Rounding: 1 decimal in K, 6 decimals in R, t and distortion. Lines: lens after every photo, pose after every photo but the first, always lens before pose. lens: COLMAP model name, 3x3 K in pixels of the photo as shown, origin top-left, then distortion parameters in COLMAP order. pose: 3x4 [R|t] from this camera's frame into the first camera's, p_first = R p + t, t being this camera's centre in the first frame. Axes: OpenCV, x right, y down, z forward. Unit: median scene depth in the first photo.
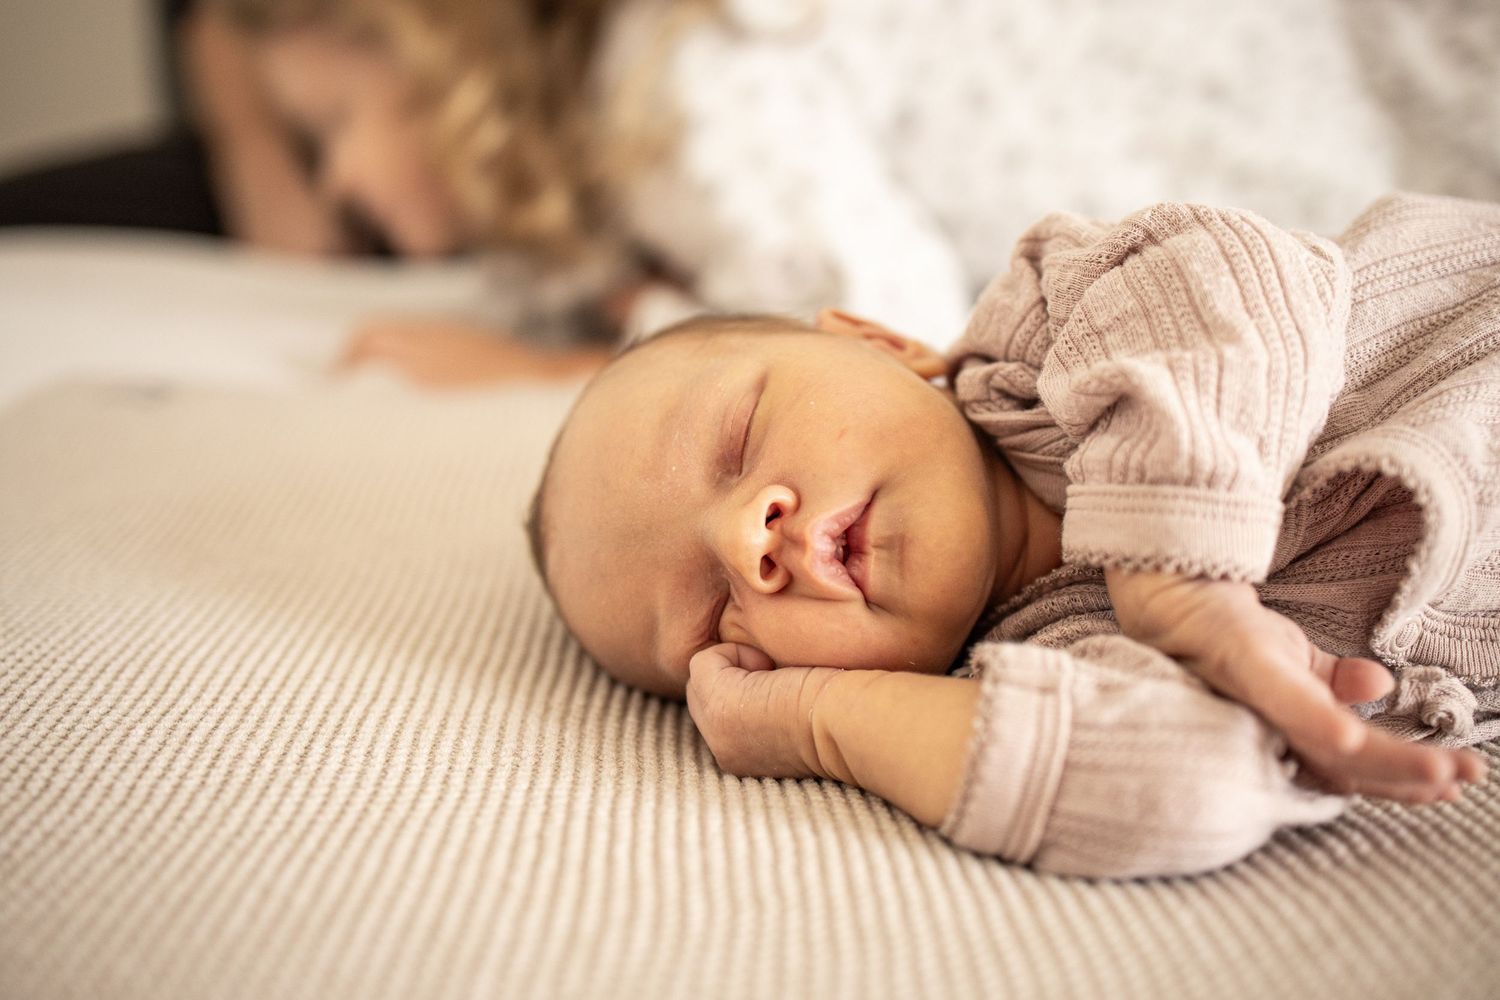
lens RADIAL K [[1434.3, 0, 742.9], [0, 1434.3, 503.2], [0, 0, 1]] dist [-0.003881, 0.000000]
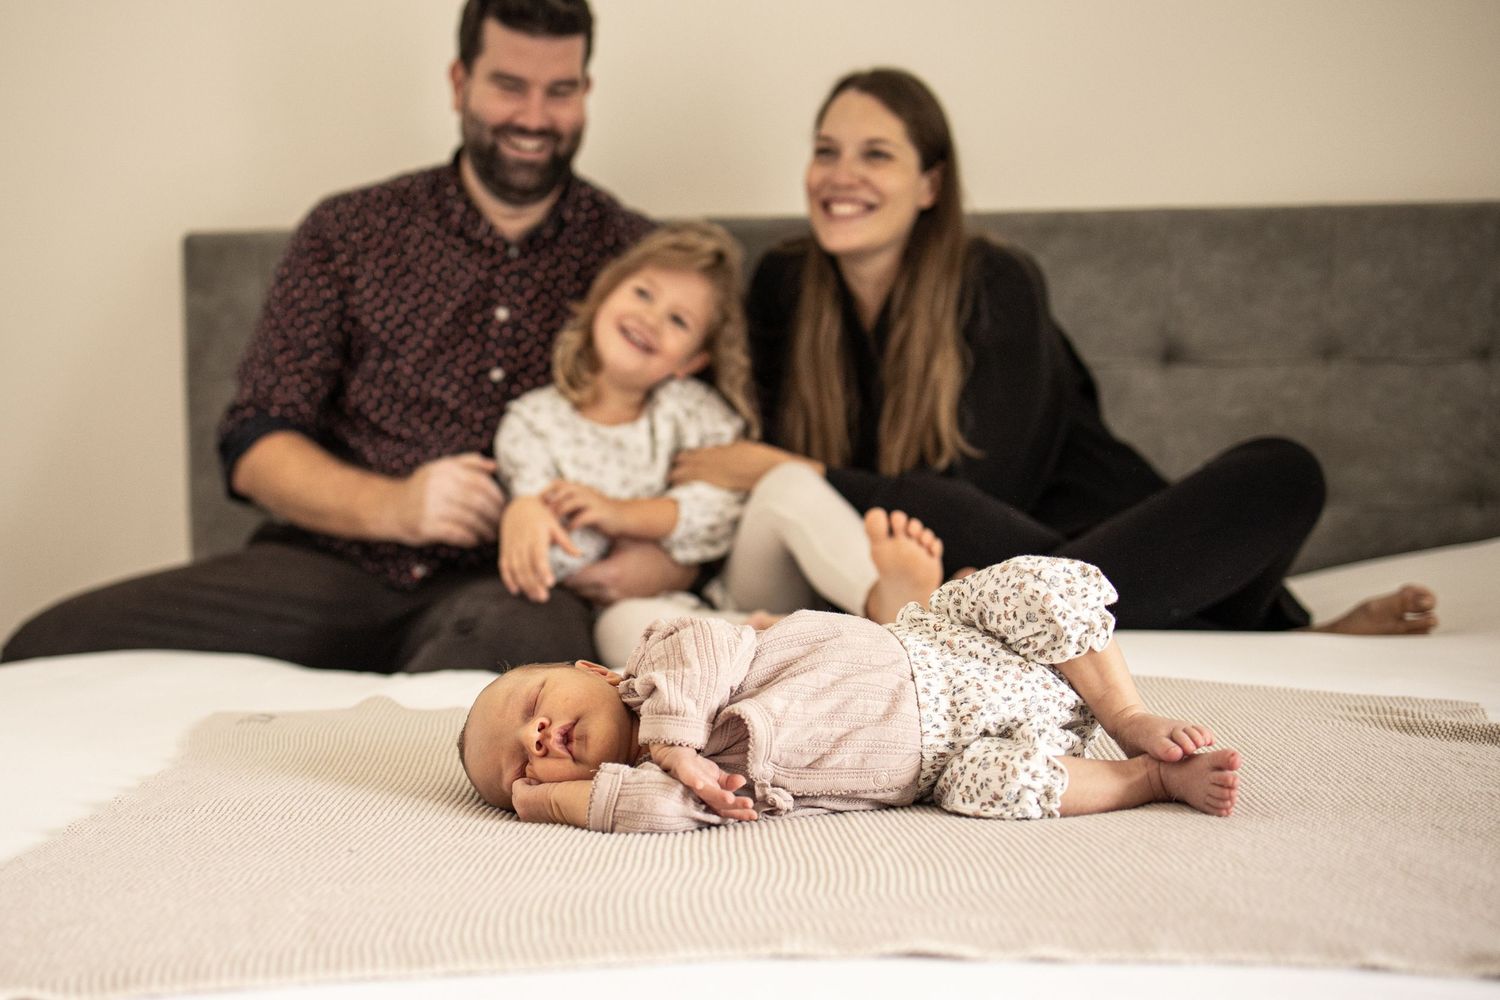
lens RADIAL K [[1434.3, 0, 754.1], [0, 1434.3, 505.4], [0, 0, 1]] dist [-0.003881, 0.000000]
pose [[0.999440, 0.011681, 0.031371, 0.360488], [-0.002319, 0.959053, -0.283218, 0.403466], [-0.033395, 0.282986, 0.958542, -1.971048]]
